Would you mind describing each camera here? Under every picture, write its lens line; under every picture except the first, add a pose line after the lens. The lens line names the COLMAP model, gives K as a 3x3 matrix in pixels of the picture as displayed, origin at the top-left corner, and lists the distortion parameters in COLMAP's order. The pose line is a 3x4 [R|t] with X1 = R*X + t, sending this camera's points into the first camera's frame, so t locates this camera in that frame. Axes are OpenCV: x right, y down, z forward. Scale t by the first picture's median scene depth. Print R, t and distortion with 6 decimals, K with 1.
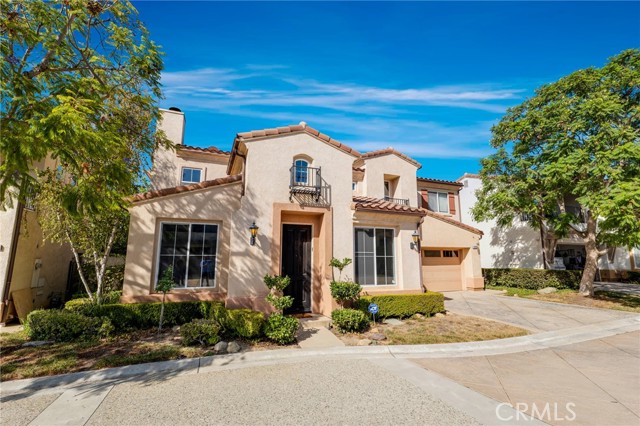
lens RADIAL K [[283.4, 0, 322.5], [0, 283.4, 219.0], [0, 0, 1]] dist [0.013096, -0.000239]
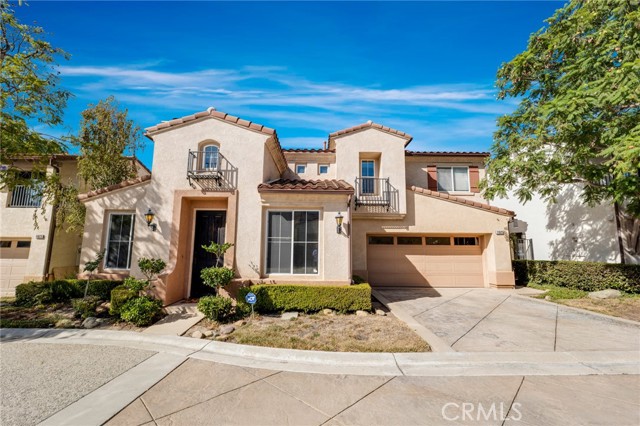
lens RADIAL K [[262.5, 0, 317.6], [0, 262.5, 216.4], [0, 0, 1]] dist [0.004637, -0.000435]
pose [[0.929457, -0.039503, -0.366811, 0.592581], [0.044969, 0.998968, 0.006364, 0.050589], [0.366181, -0.022410, 0.930274, 0.263883]]
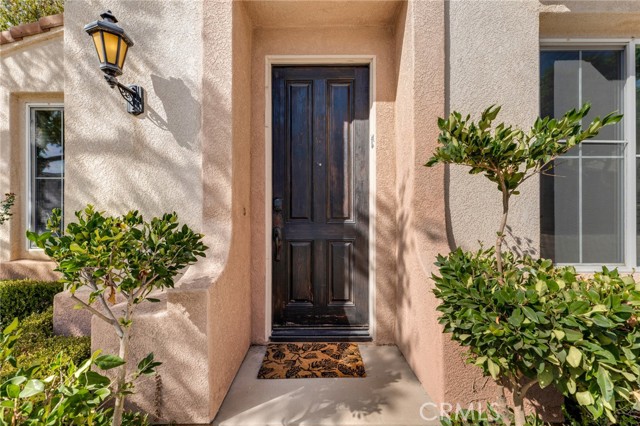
lens RADIAL K [[262.5, 0, 320.3], [0, 262.5, 217.7], [0, 0, 1]] dist [0.004637, -0.000435]
pose [[0.923883, -0.001891, -0.382671, 0.019901], [0.058050, 0.989108, 0.135263, 0.144758], [0.378247, -0.147181, 0.913930, 0.697969]]
